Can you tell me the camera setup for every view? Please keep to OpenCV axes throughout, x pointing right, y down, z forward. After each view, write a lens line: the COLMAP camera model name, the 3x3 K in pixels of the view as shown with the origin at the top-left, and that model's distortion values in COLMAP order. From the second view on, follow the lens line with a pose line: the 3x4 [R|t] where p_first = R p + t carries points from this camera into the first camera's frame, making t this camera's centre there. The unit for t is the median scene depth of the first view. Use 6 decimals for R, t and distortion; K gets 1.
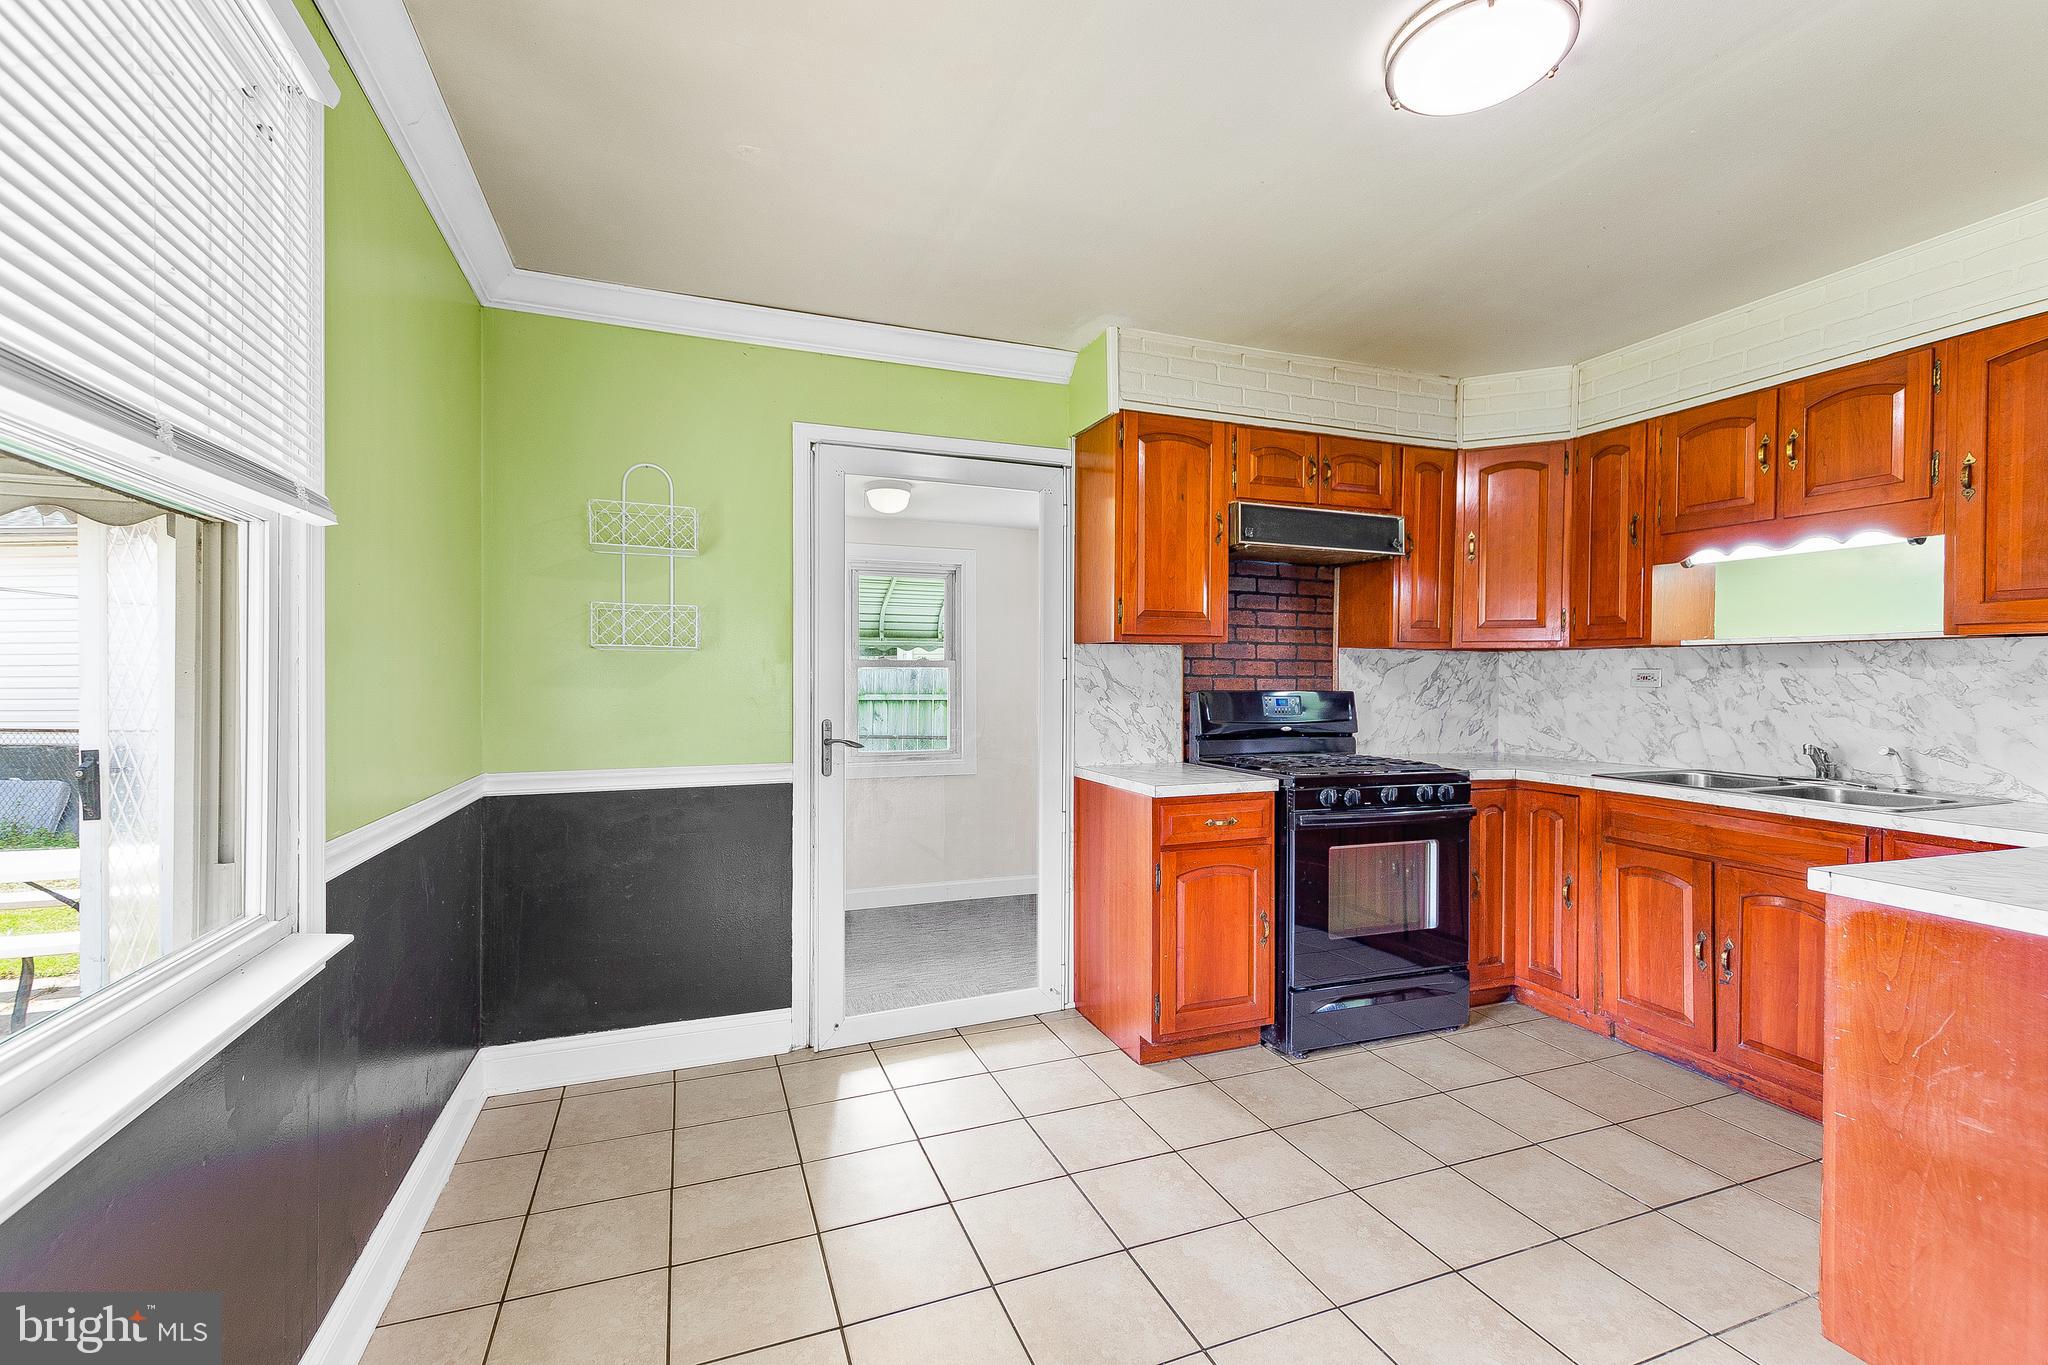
lens RADIAL K [[883.0, 0, 1024.0], [0, 883.0, 682.5], [0, 0, 1]] dist [0.012778, -0.000274]
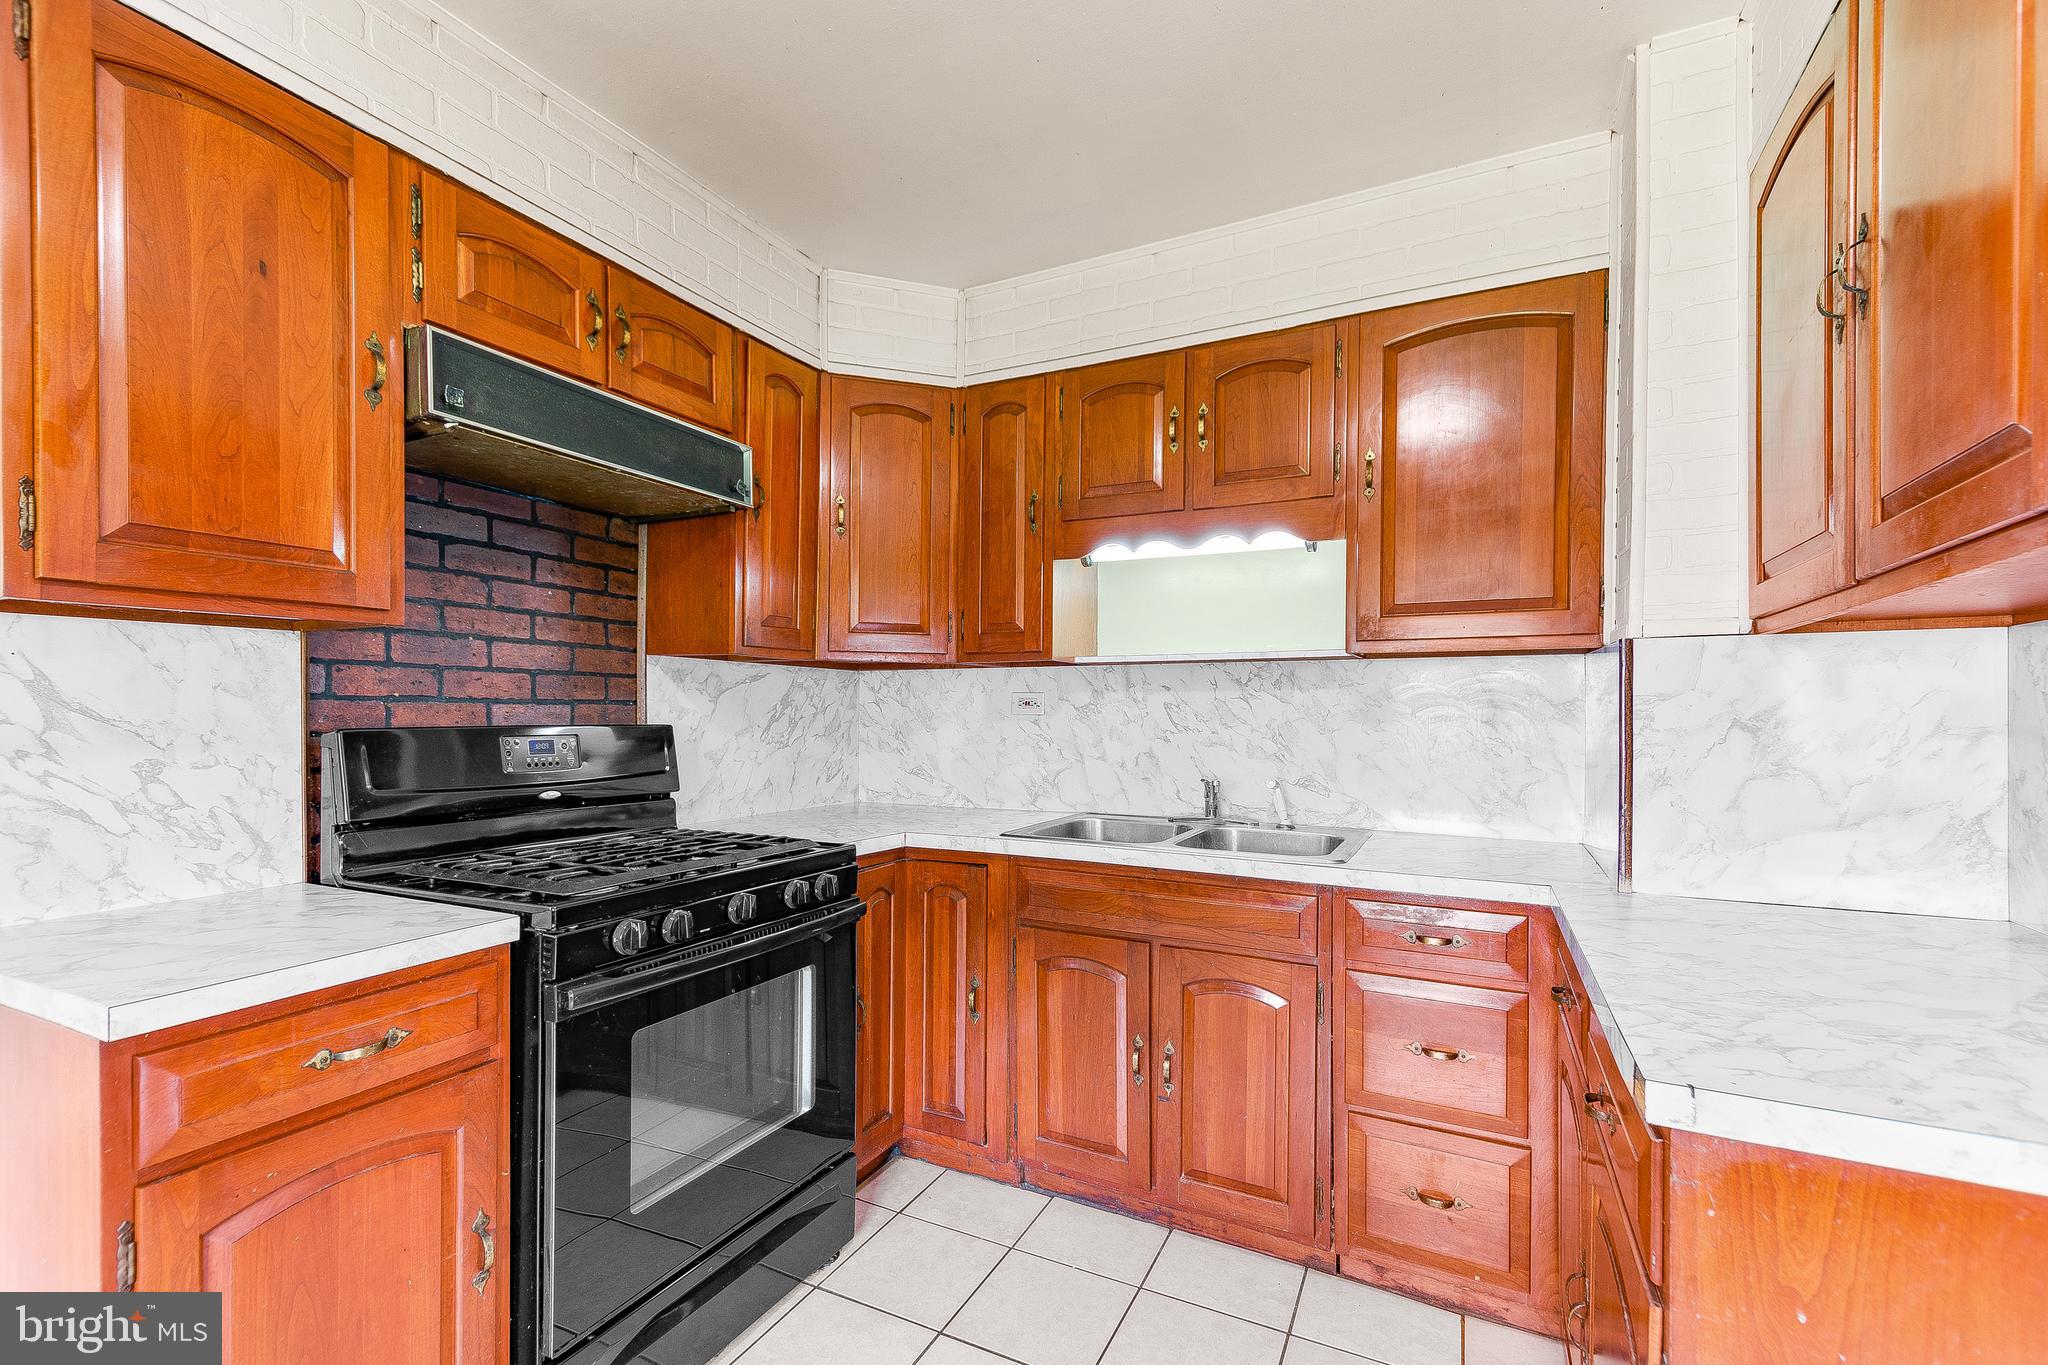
lens RADIAL K [[892.7, 0, 1027.3], [0, 892.7, 711.3], [0, 0, 1]] dist [0.015199, -0.001019]
pose [[0.731776, -0.003966, 0.681533, 0.138363], [0.006263, 0.999980, -0.000906, 0.002750], [-0.681516, 0.004931, 0.731786, 0.402115]]
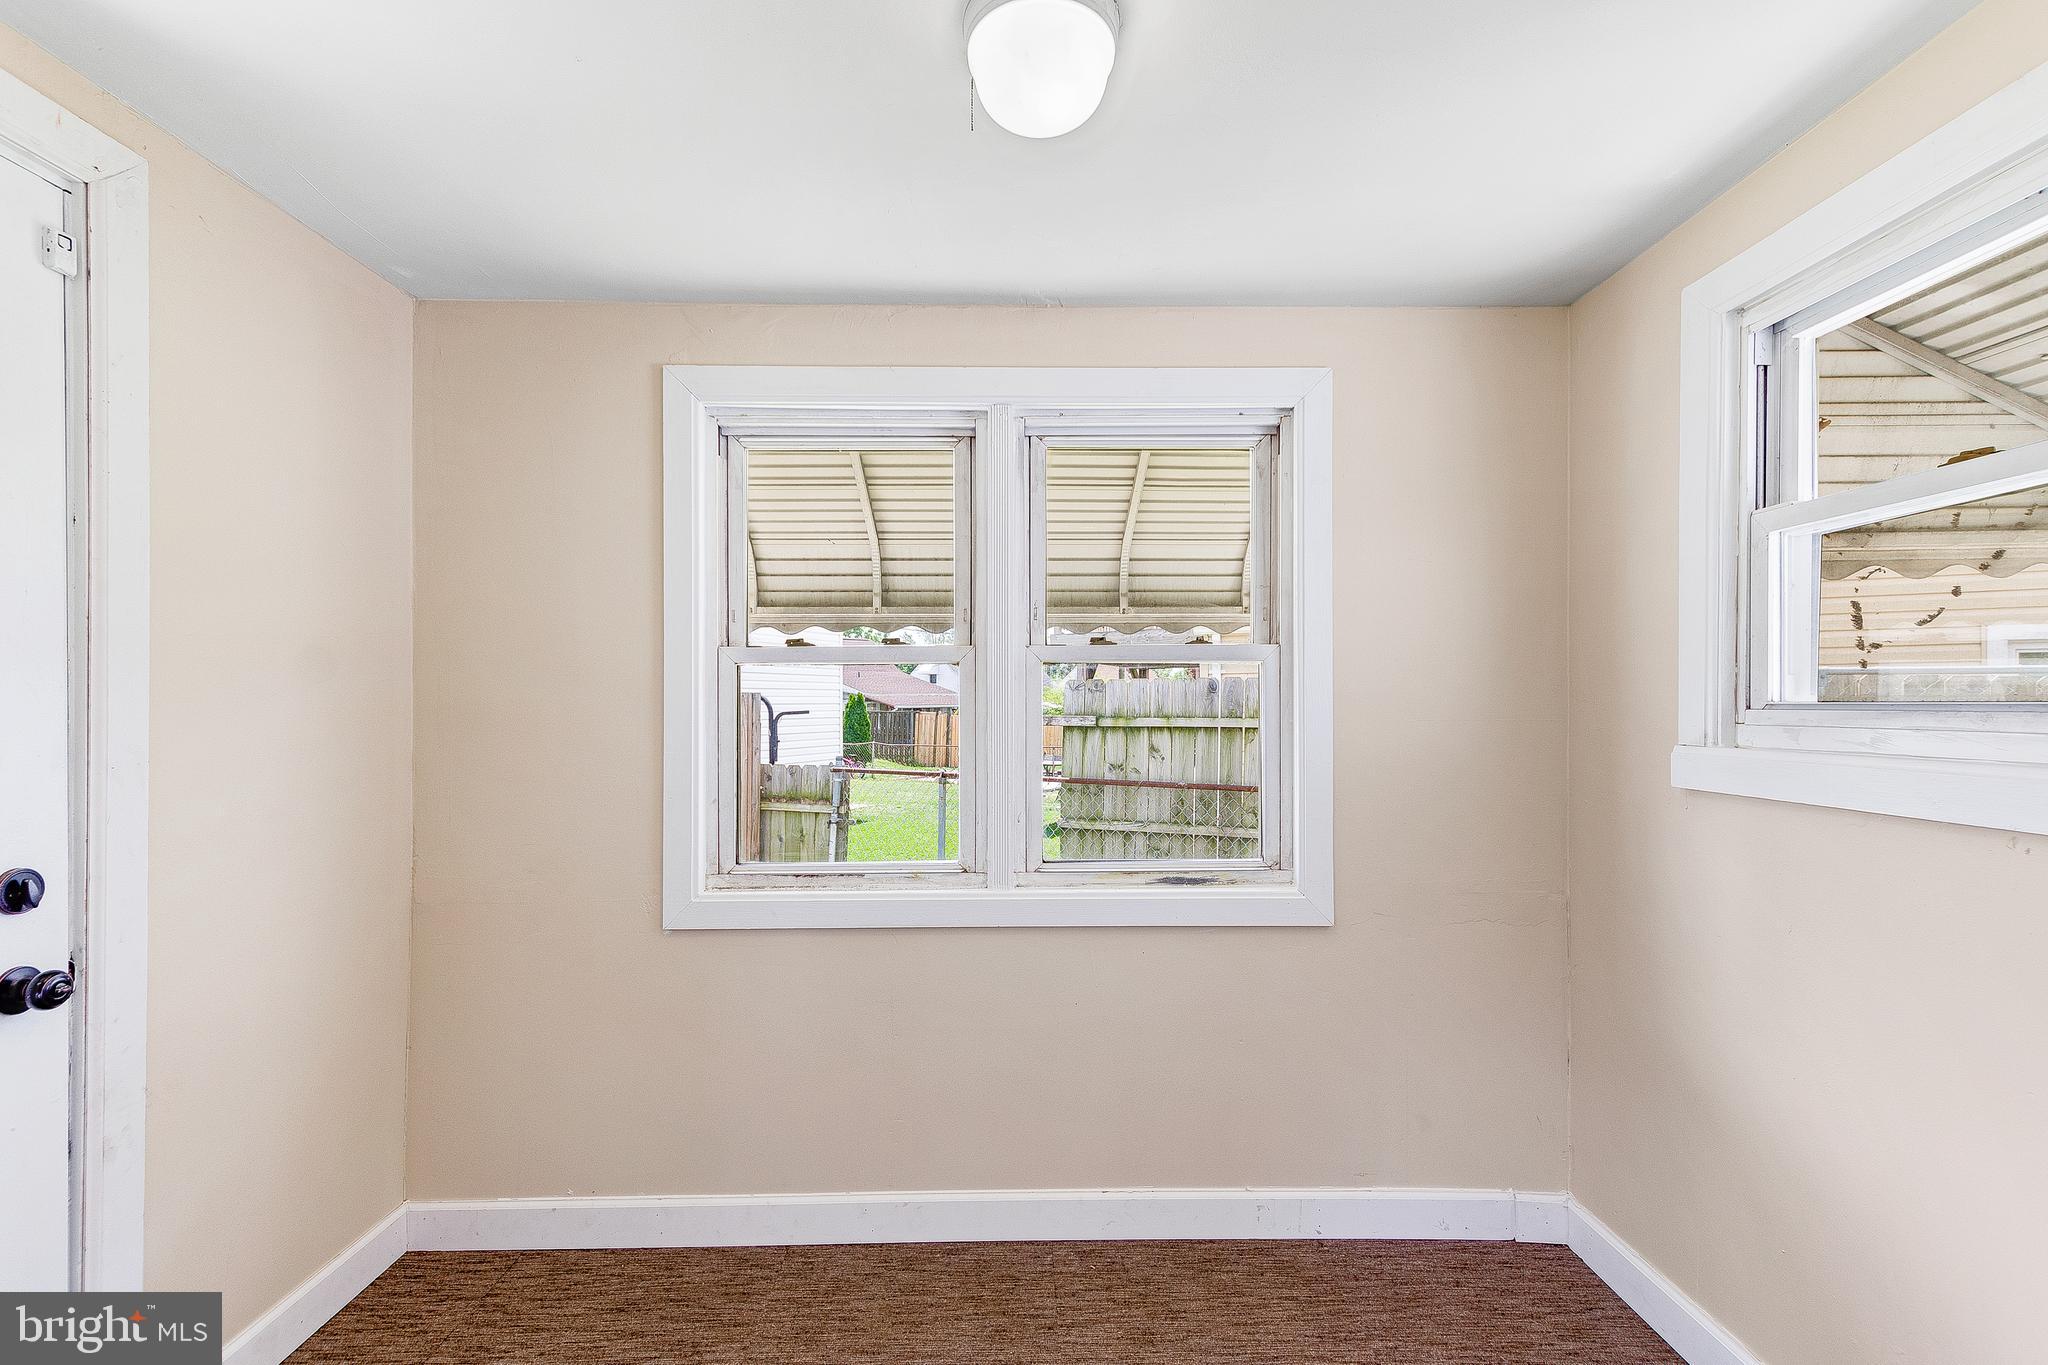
lens RADIAL K [[907.5, 0, 1017.7], [0, 907.5, 686.2], [0, 0, 1]] dist [0.011985, -0.000387]
pose [[0.935704, -0.012260, -0.352574, -0.066452], [0.006487, 0.999825, -0.017551, 0.002578], [0.352727, 0.014136, 0.935619, 0.868967]]
